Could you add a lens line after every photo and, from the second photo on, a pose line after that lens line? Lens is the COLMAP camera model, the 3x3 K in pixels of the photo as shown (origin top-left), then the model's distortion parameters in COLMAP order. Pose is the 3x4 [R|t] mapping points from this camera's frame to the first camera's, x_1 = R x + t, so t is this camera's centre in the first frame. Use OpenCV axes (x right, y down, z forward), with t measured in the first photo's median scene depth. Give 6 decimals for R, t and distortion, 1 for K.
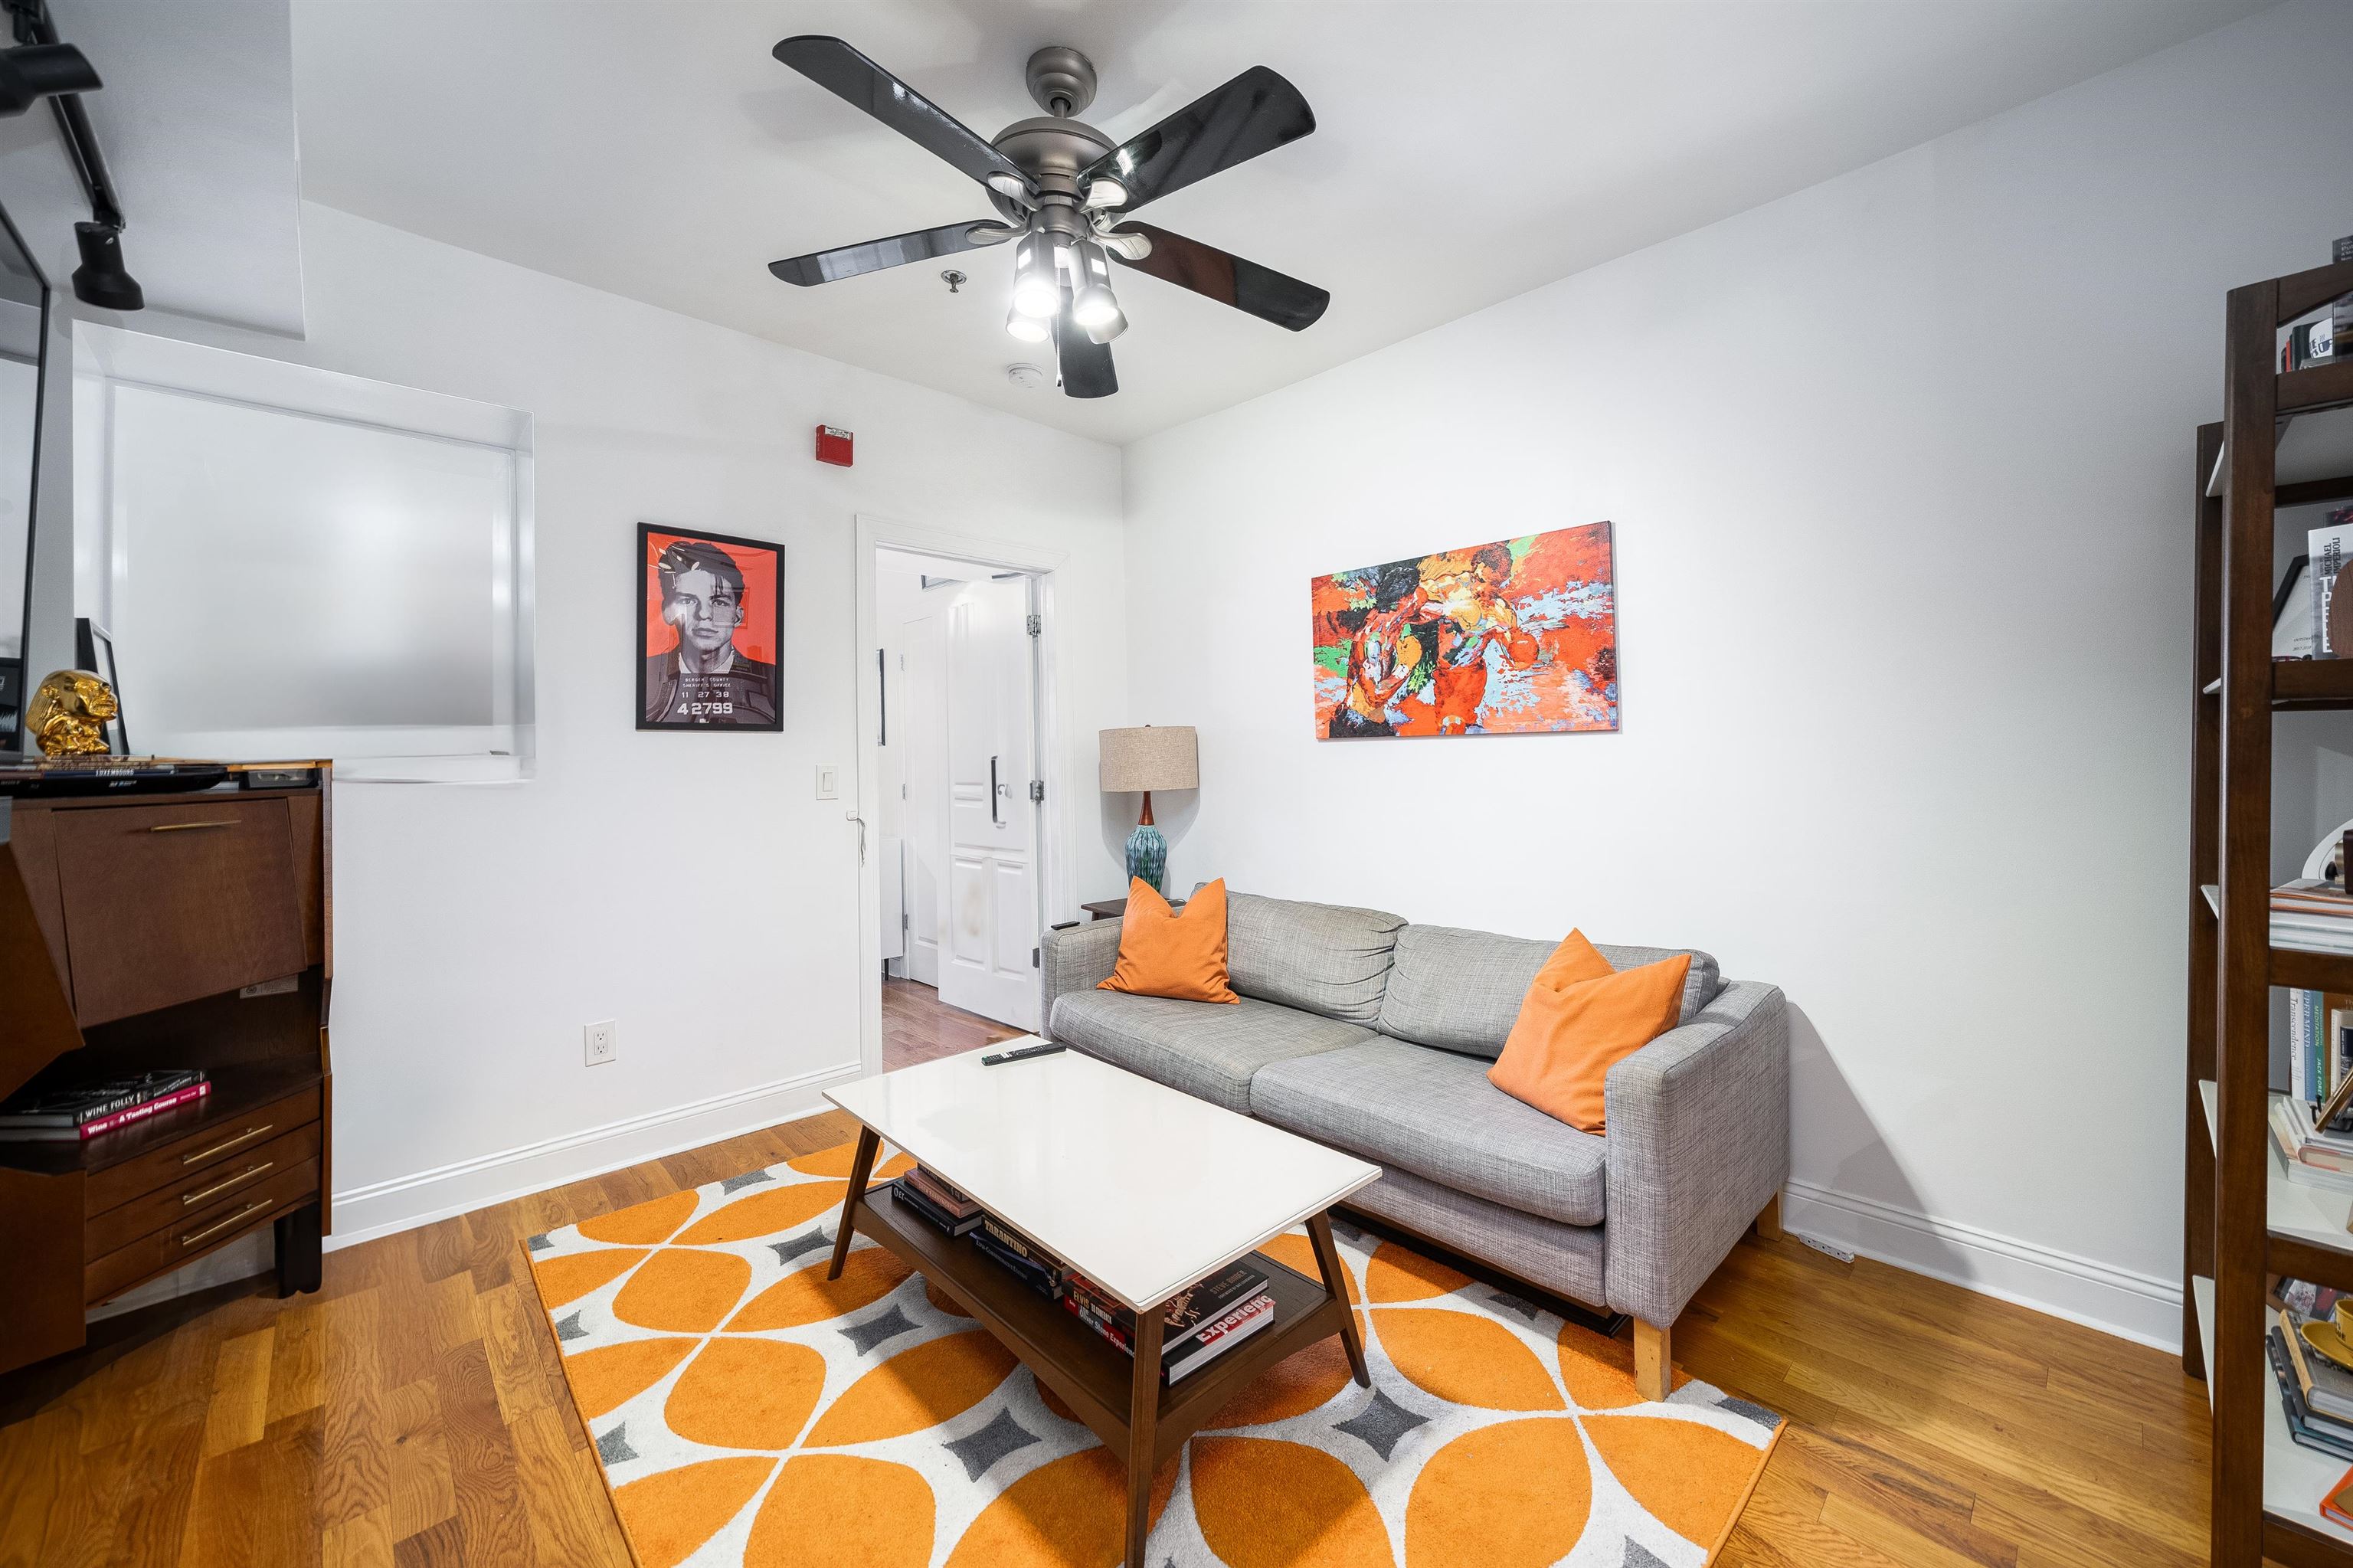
lens RADIAL K [[889.1, 0, 1165.7], [0, 889.1, 739.5], [0, 0, 1]] dist [0.000846, 0.000132]
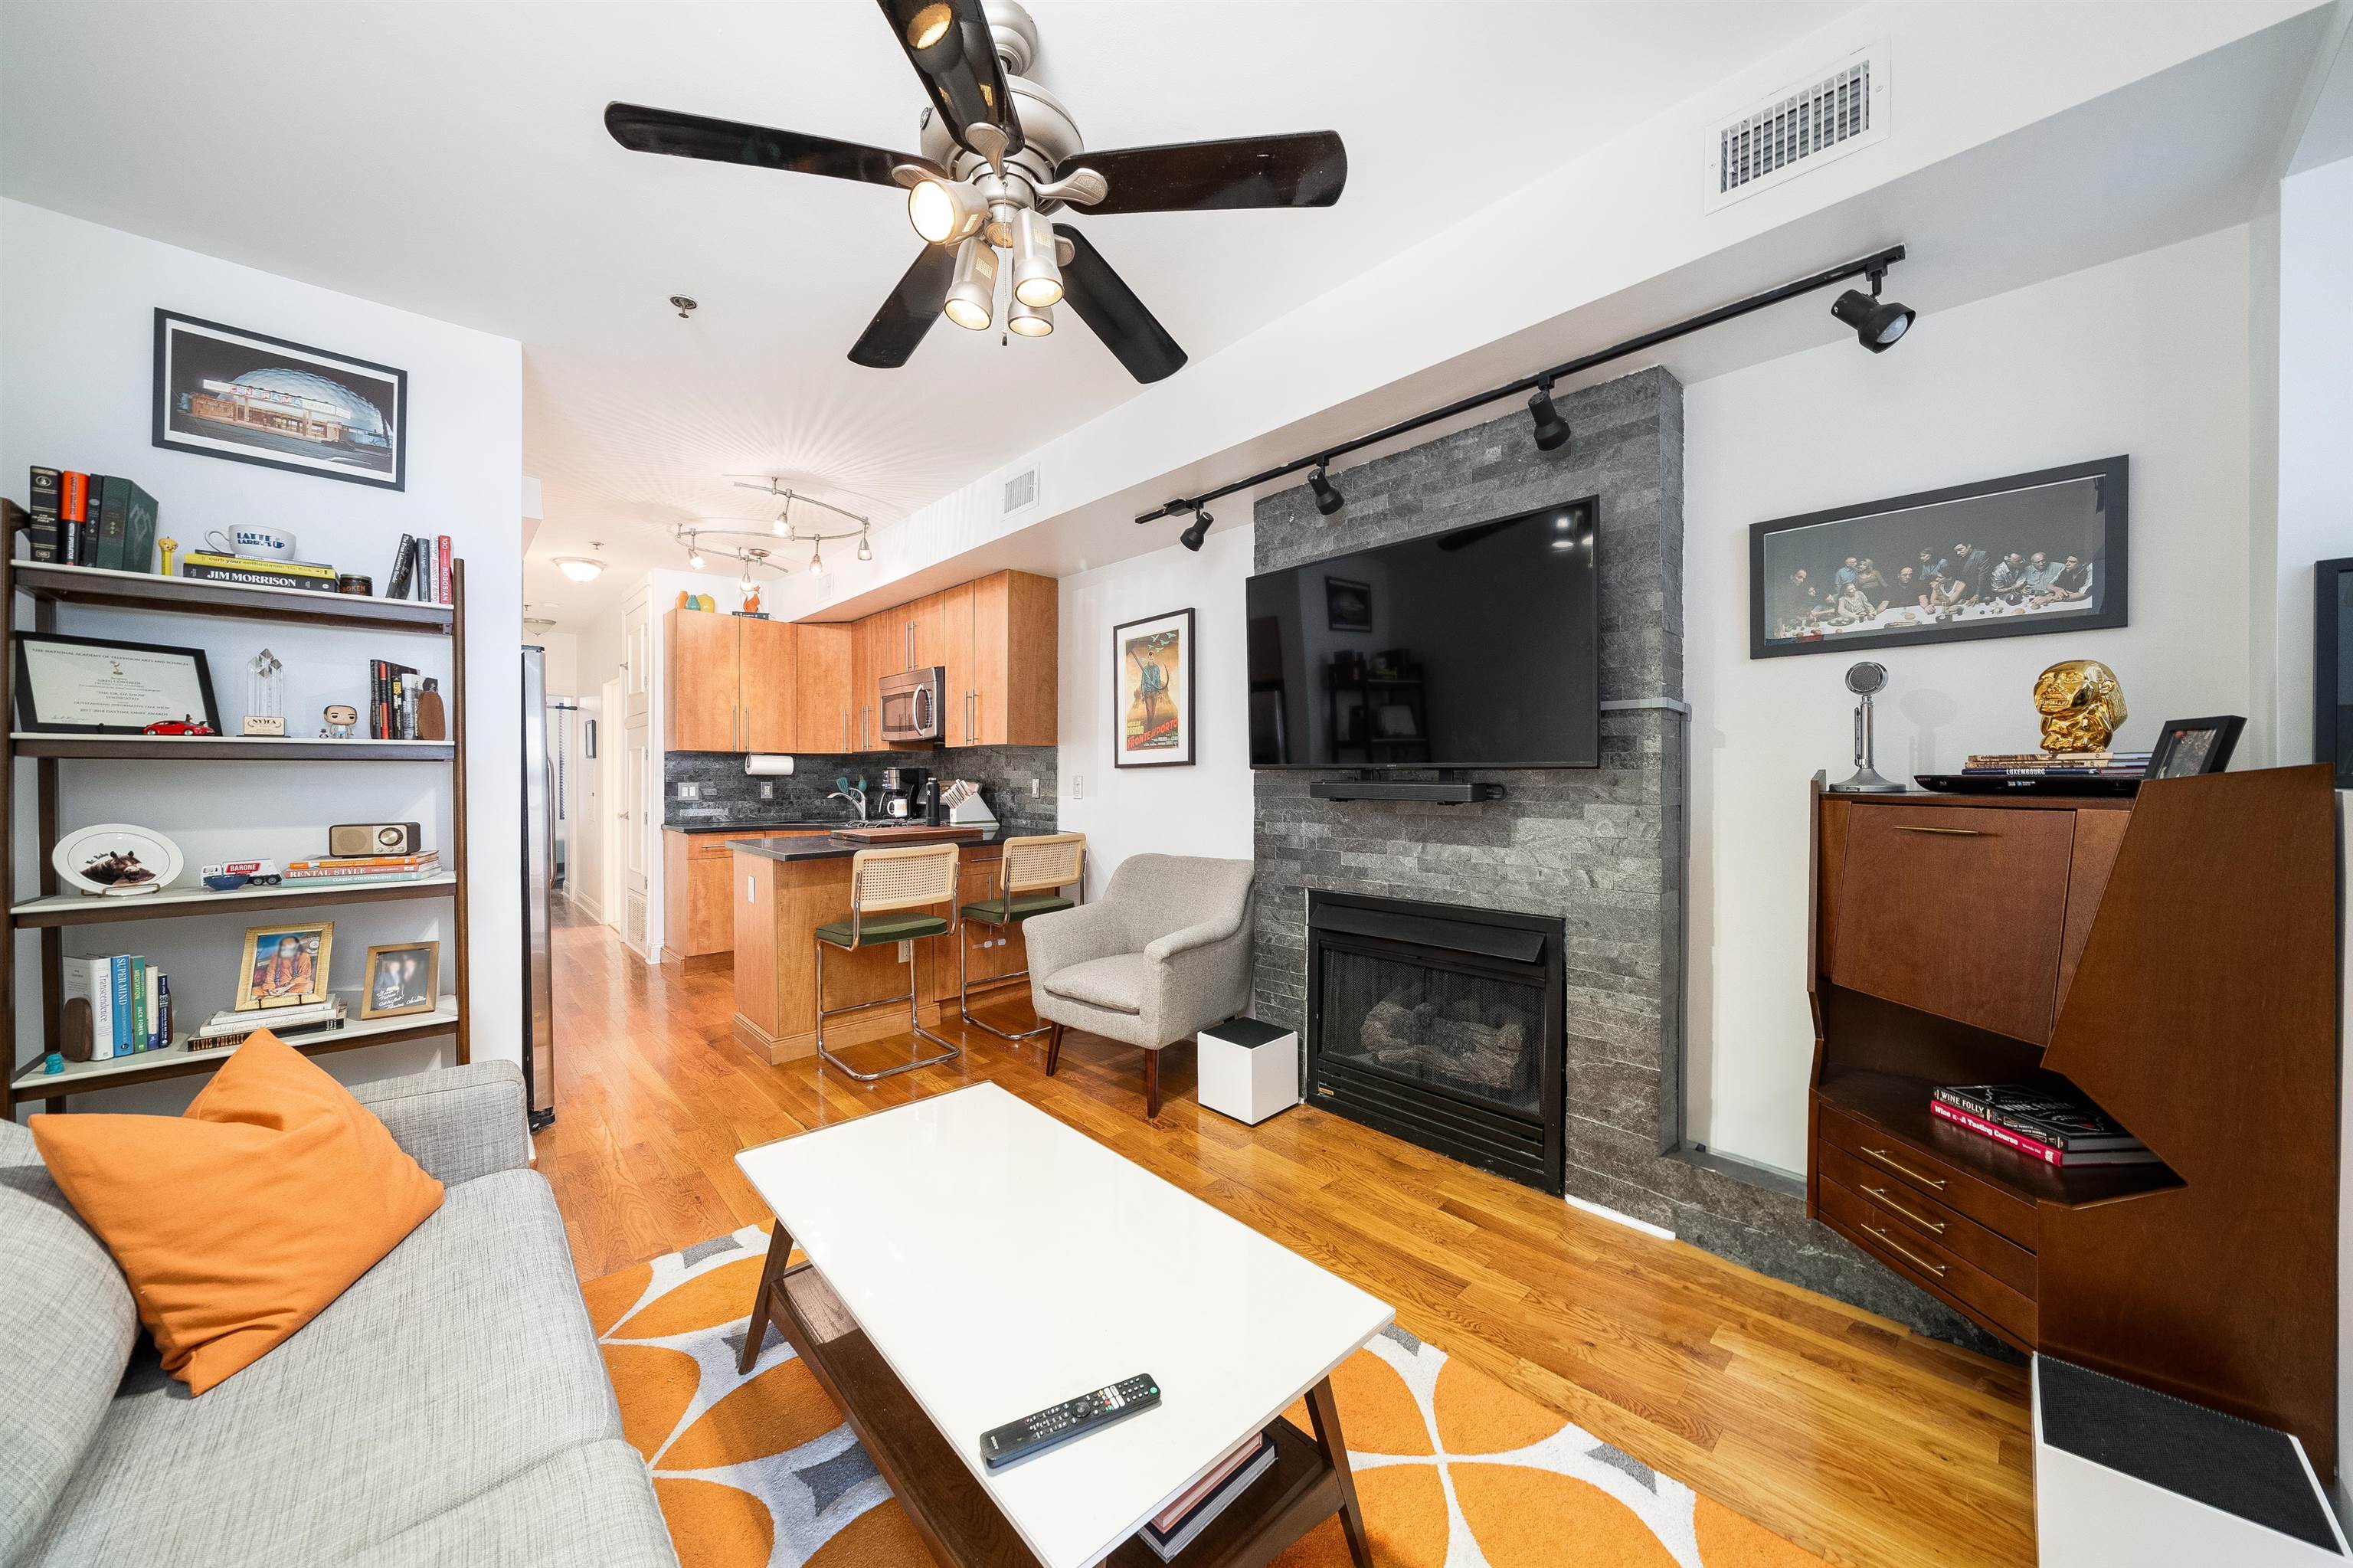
lens RADIAL K [[804.4, 0, 1176.5], [0, 804.4, 784.0], [0, 0, 1]] dist [-0.002173, -0.000170]
pose [[-0.999763, 0.019284, -0.010060, -0.181583], [0.019371, 0.999776, -0.008585, 0.025853], [0.009892, -0.008778, -0.999913, 1.181898]]
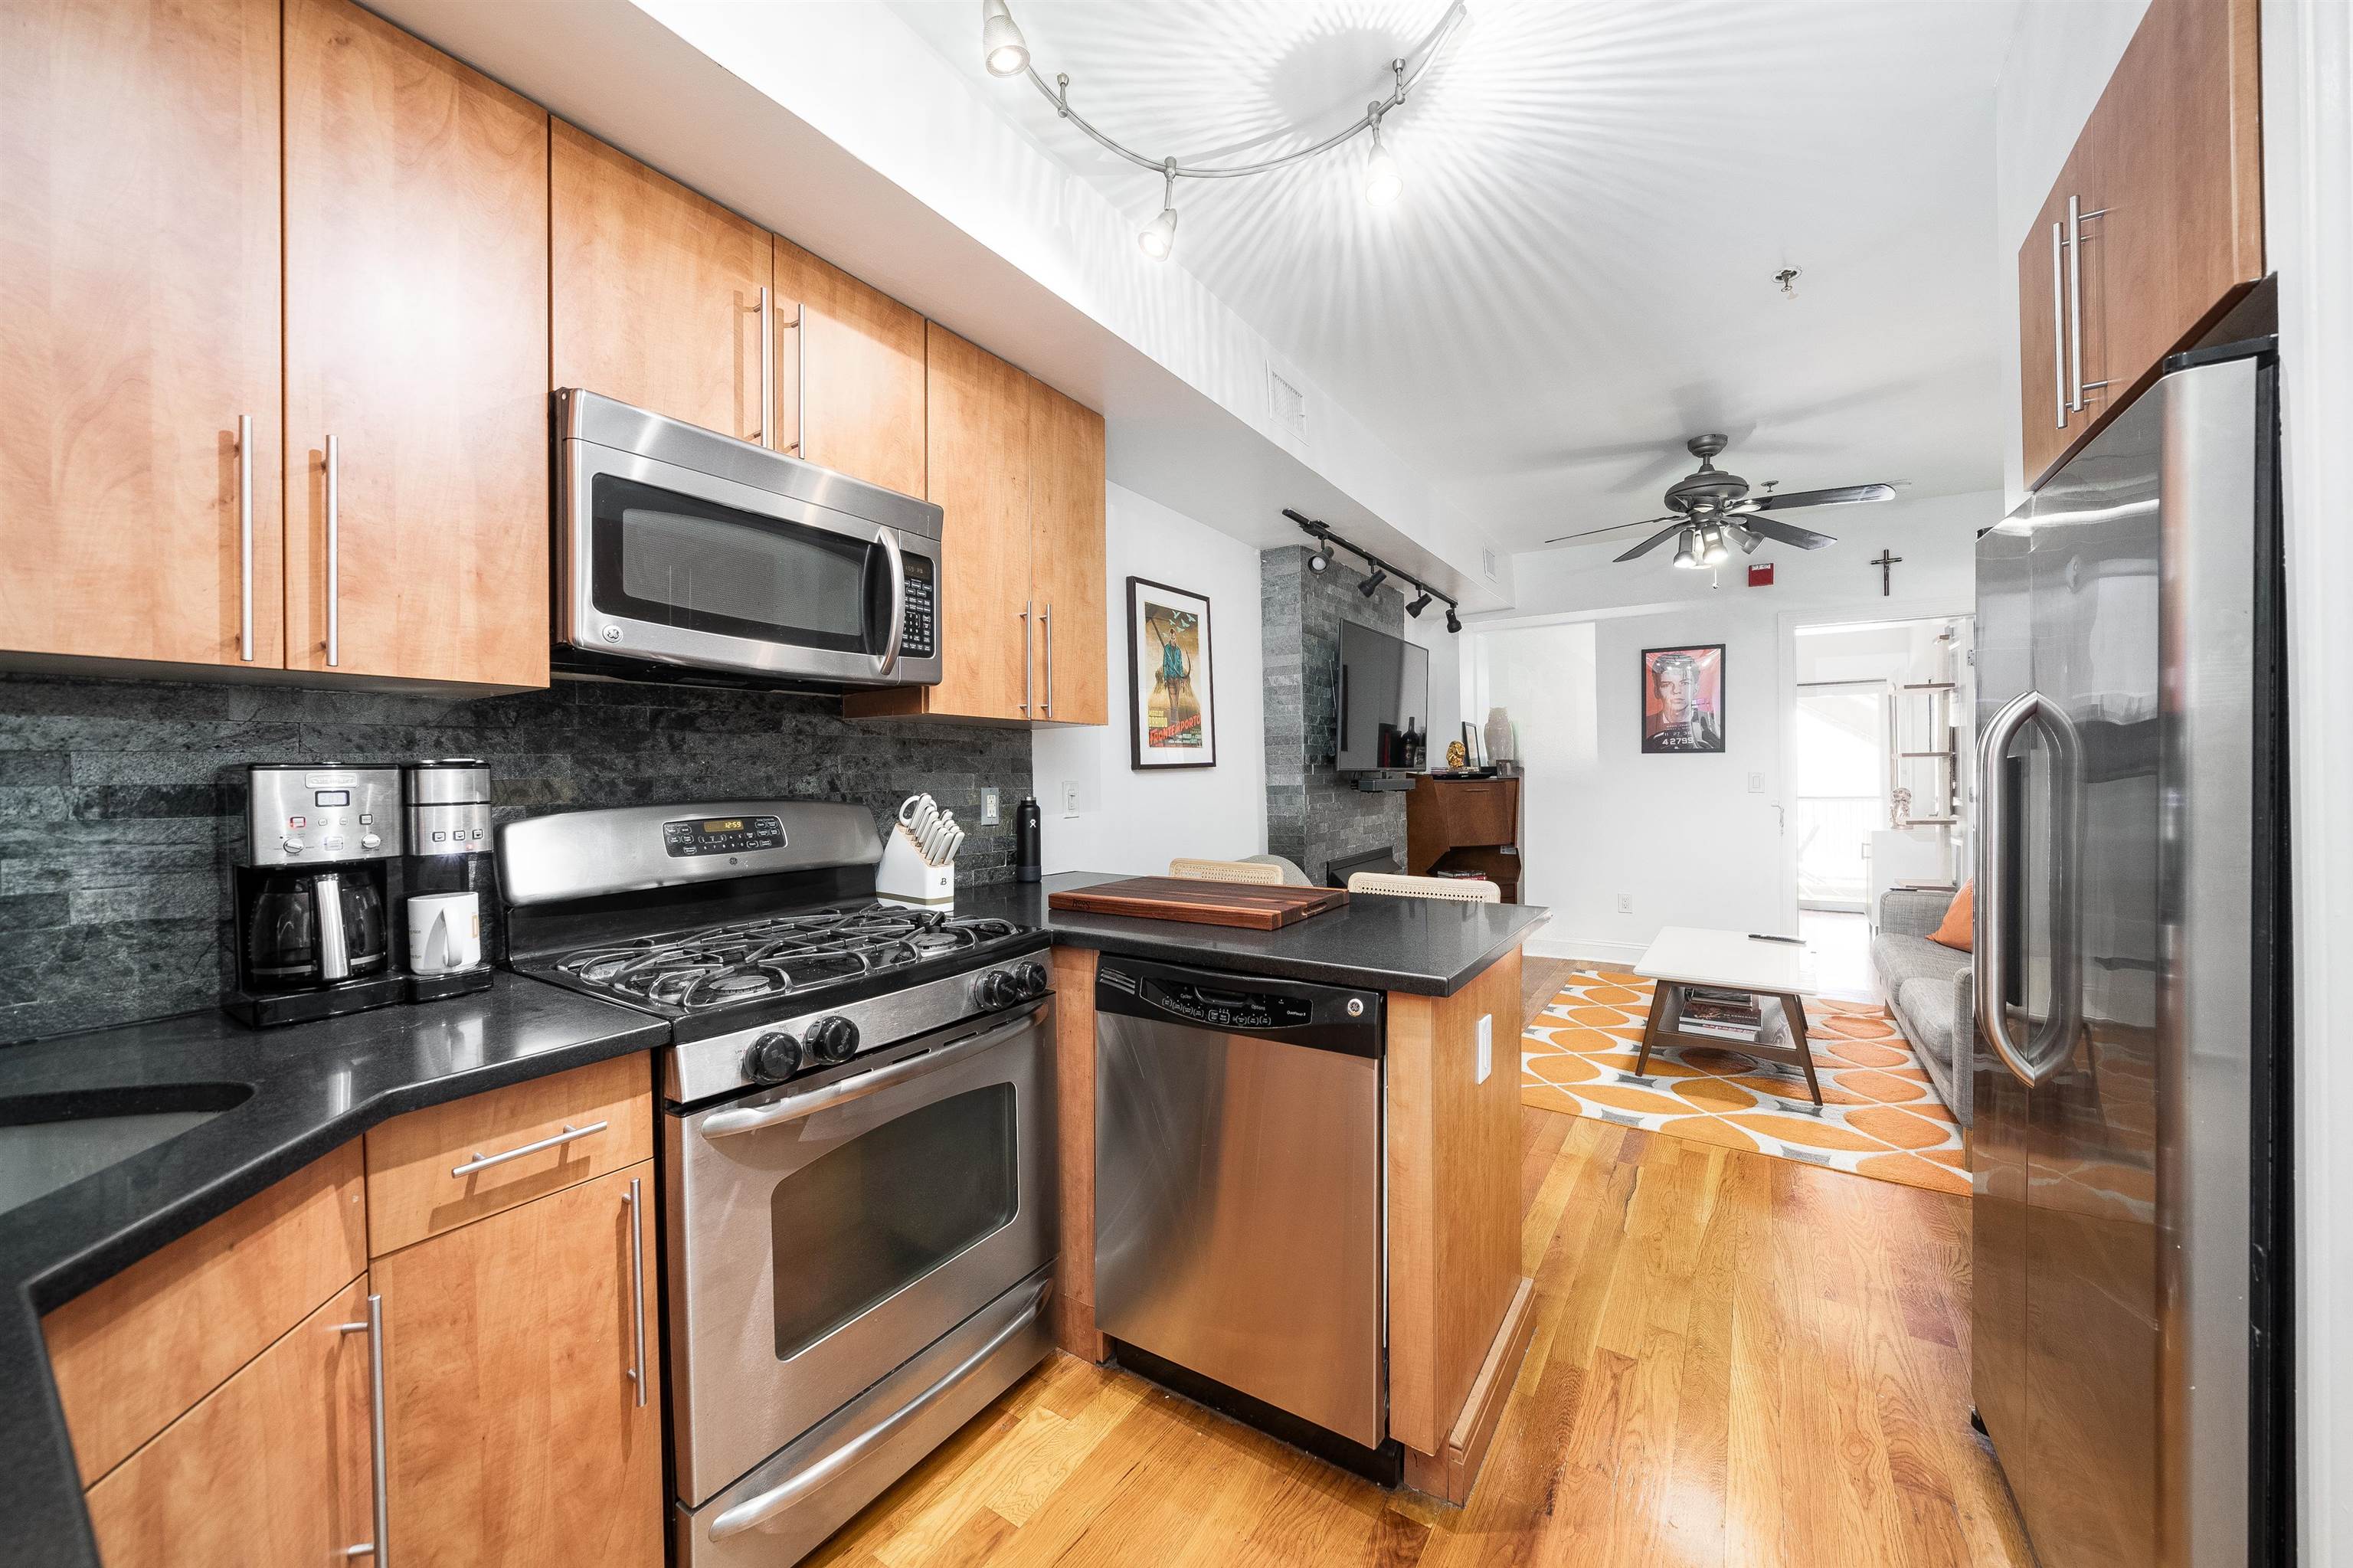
lens RADIAL K [[838.4, 0, 1201.3], [0, 838.4, 776.0], [0, 0, 1]] dist [-0.000486, -0.000039]
pose [[0.238933, 0.017537, -0.970878, 0.979365], [0.026340, 0.999352, 0.024533, -0.032449], [0.970679, -0.031435, 0.238316, -0.407950]]
